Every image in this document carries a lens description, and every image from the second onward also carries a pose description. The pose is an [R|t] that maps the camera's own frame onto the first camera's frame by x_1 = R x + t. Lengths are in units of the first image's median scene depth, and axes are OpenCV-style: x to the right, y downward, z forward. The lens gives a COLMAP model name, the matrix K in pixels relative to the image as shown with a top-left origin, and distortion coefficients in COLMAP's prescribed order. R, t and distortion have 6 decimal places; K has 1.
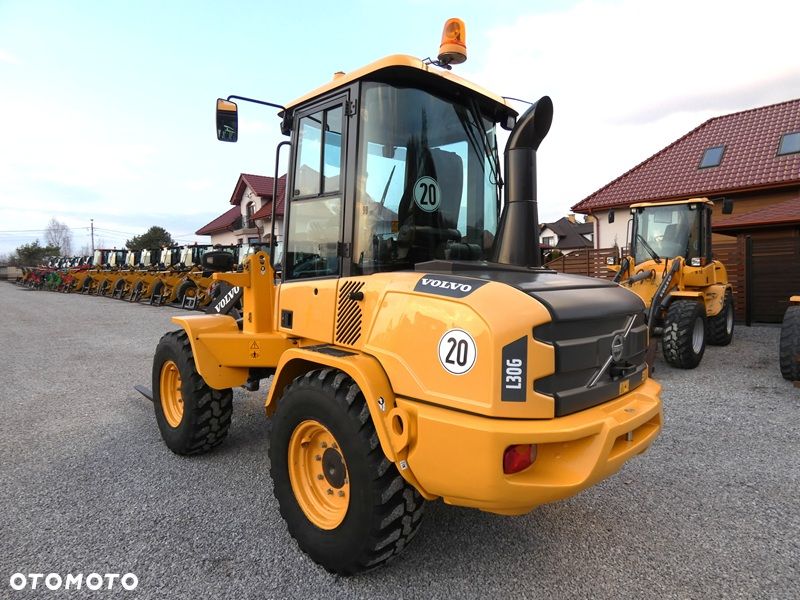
lens RADIAL K [[477.7, 0, 398.0], [0, 477.7, 301.4], [0, 0, 1]] dist [-0.003599, 0.002165]
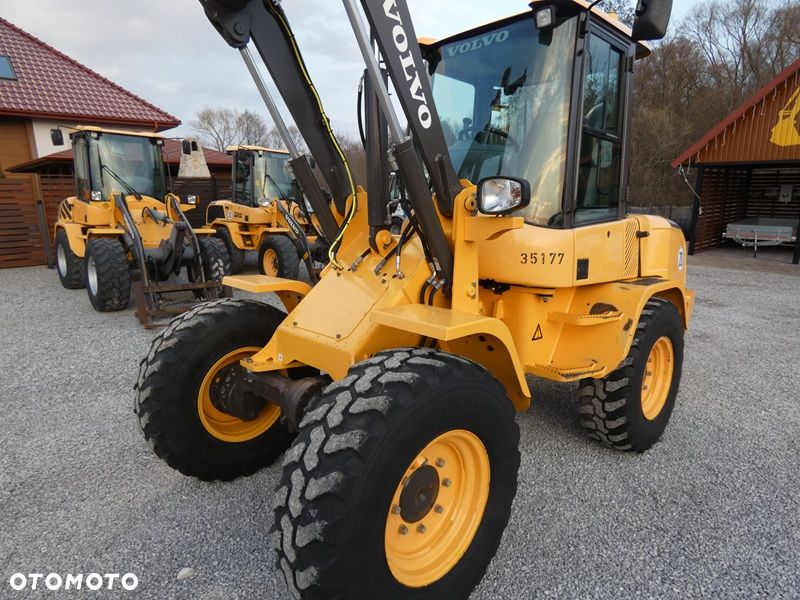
lens RADIAL K [[480.2, 0, 395.8], [0, 480.2, 301.1], [0, 0, 1]] dist [0.011104, -0.002201]
pose [[0.024273, -0.187173, 0.982027, -0.784008], [0.055144, 0.981072, 0.185627, -0.062022], [-0.998183, 0.049647, 0.034135, 0.921313]]
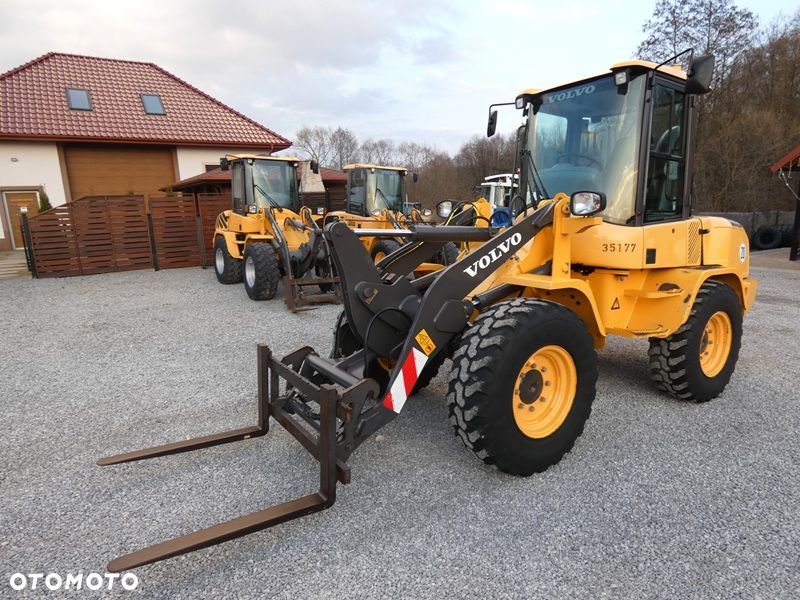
lens RADIAL K [[477.7, 0, 398.0], [0, 477.7, 301.4], [0, 0, 1]] dist [-0.003599, 0.002165]
pose [[0.191719, -0.168029, 0.966959, -1.060111], [0.066598, 0.985192, 0.157993, -0.057359], [-0.979188, 0.034107, 0.200071, 0.966570]]
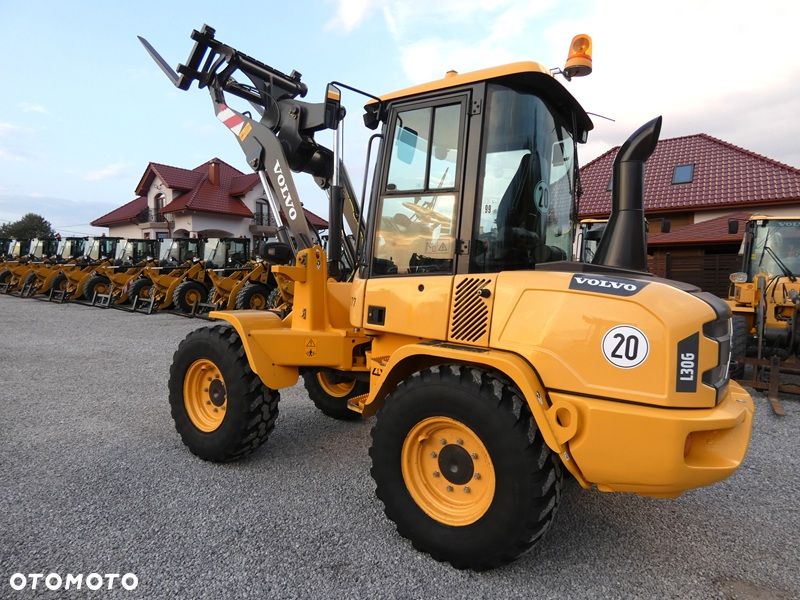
lens RADIAL K [[477.7, 0, 398.0], [0, 477.7, 301.4], [0, 0, 1]] dist [-0.003599, 0.002165]
pose [[0.980890, 0.025468, 0.192891, -0.264987], [-0.023550, 0.999648, -0.012228, 0.013360], [-0.193134, 0.007451, 0.981144, 0.023731]]
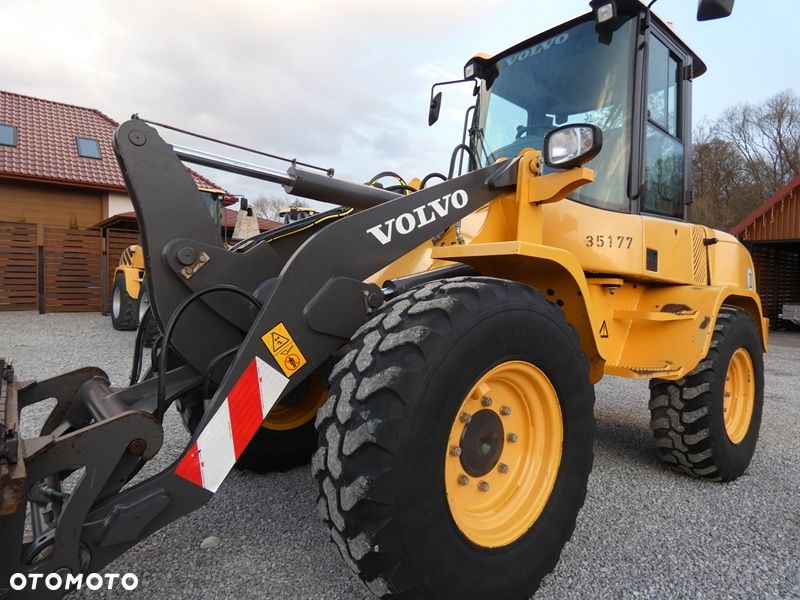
lens RADIAL K [[479.2, 0, 402.2], [0, 479.2, 300.9], [0, 0, 1]] dist [-0.000773, 0.000896]
pose [[0.091747, -0.004417, 0.995773, -0.764621], [0.017219, 0.999848, 0.002849, 0.068098], [-0.995633, 0.016885, 0.091809, 0.946995]]
